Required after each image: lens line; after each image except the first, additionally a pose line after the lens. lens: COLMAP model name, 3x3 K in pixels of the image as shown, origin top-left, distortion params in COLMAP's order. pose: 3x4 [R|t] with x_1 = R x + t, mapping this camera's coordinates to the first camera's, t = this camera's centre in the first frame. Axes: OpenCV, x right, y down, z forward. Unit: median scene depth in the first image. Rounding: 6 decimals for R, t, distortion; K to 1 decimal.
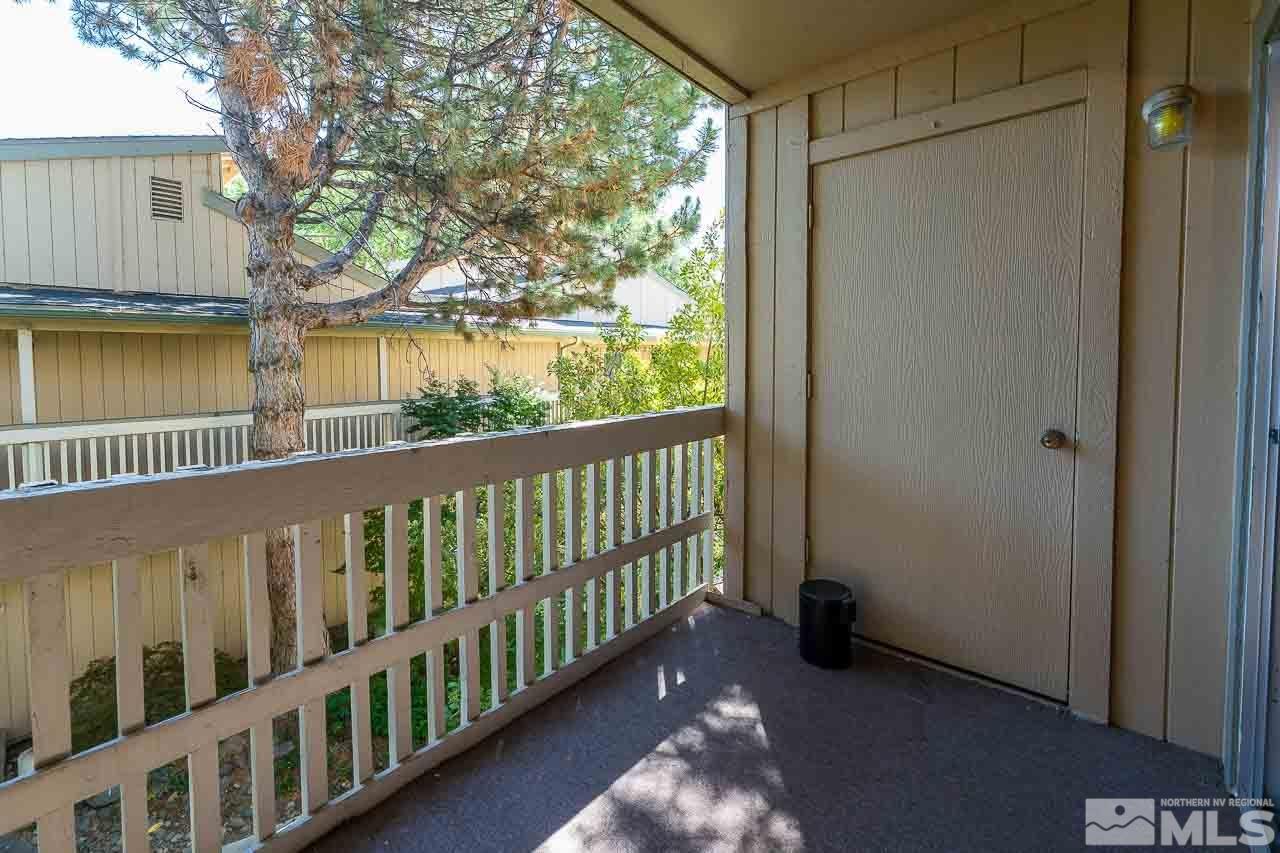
lens RADIAL K [[534.6, 0, 642.2], [0, 534.6, 363.8], [0, 0, 1]] dist [-0.001363, -0.000036]
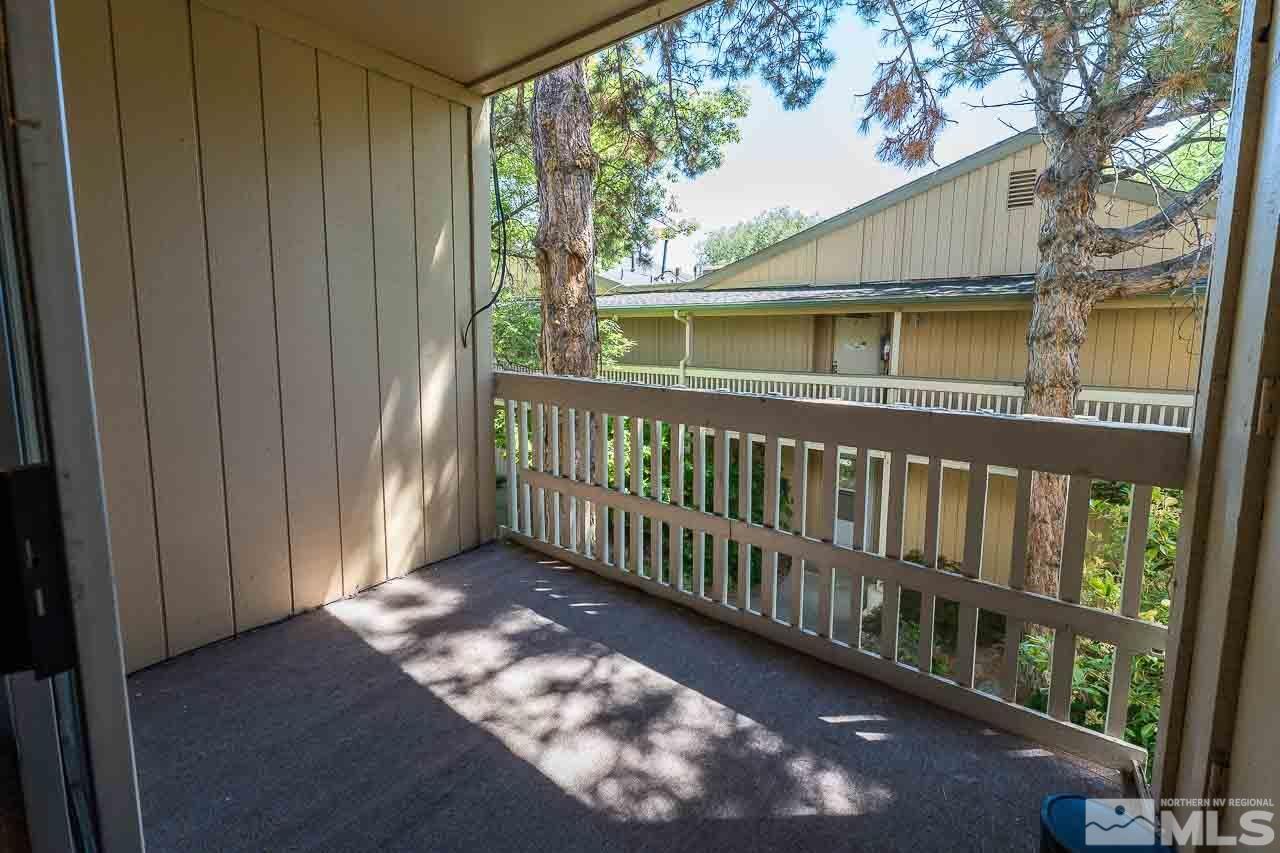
lens RADIAL K [[534.6, 0, 642.2], [0, 534.6, 363.8], [0, 0, 1]] dist [-0.001363, -0.000036]
pose [[0.057047, 0.065061, -0.996249, 0.666644], [-0.019594, 0.997755, 0.064037, -0.003676], [0.998179, 0.015867, 0.058194, 0.505704]]
